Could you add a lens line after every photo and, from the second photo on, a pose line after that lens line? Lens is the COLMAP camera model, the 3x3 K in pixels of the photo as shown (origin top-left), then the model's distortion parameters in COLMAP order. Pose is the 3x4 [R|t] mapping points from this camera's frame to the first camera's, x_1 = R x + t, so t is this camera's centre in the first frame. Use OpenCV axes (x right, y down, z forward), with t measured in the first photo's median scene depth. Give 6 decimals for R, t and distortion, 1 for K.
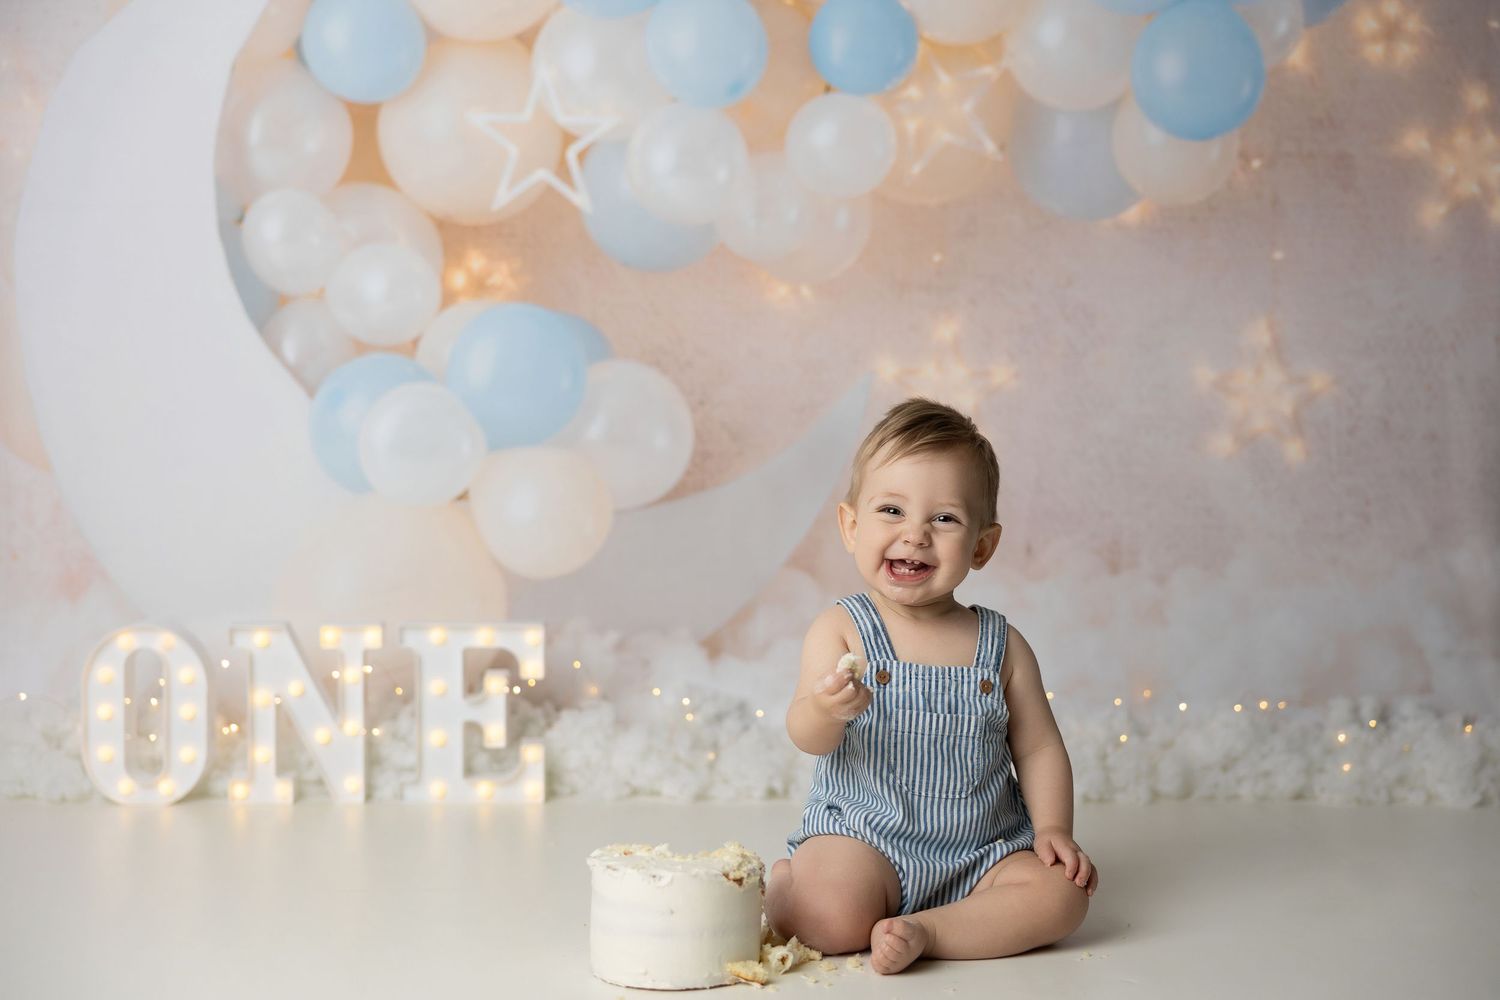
lens RADIAL K [[2188.5, 0, 759.2], [0, 2188.5, 499.7], [0, 0, 1]] dist [-0.005960, 0.000000]
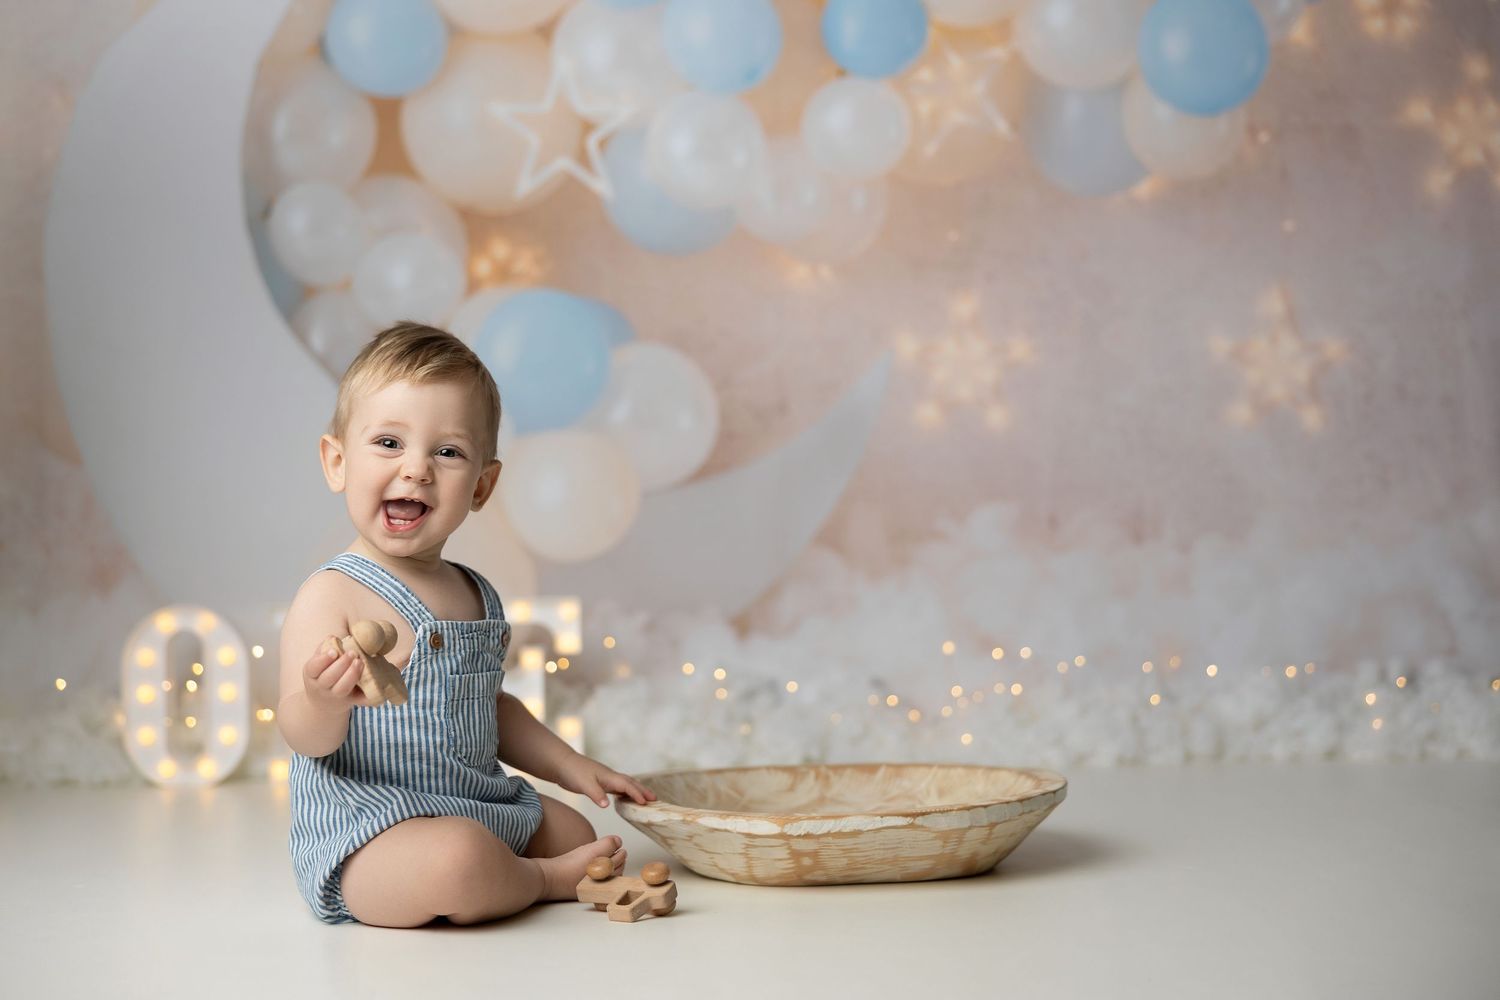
lens RADIAL K [[2376.4, 0, 717.9], [0, 2376.4, 462.9], [0, 0, 1]] dist [-0.000634, 0.000000]
pose [[0.999699, -0.023535, 0.006868, -0.038288], [0.023913, 0.997823, -0.061455, 0.060166], [-0.005407, 0.061601, 0.998086, -0.094291]]
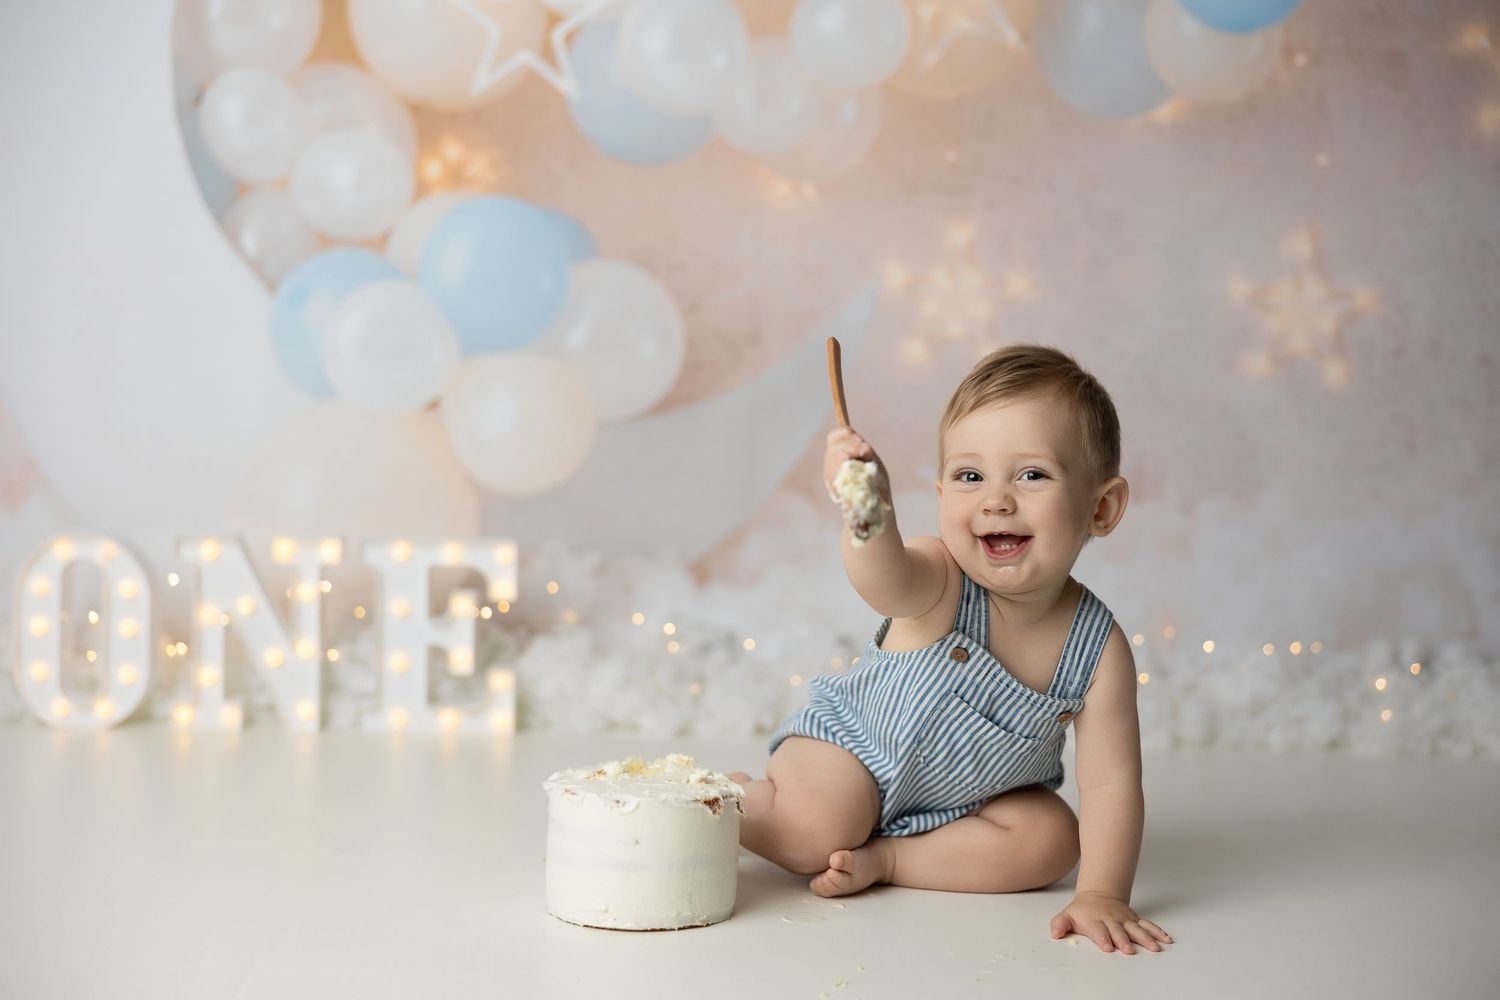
lens RADIAL K [[2187.9, 0, 744.2], [0, 2187.9, 490.7], [0, 0, 1]] dist [-0.000219, 0.000000]
pose [[0.999755, 0.019351, -0.010745, 0.006601], [-0.019261, 0.999779, 0.008385, 0.024747], [0.010905, -0.008176, 0.999907, 0.076095]]
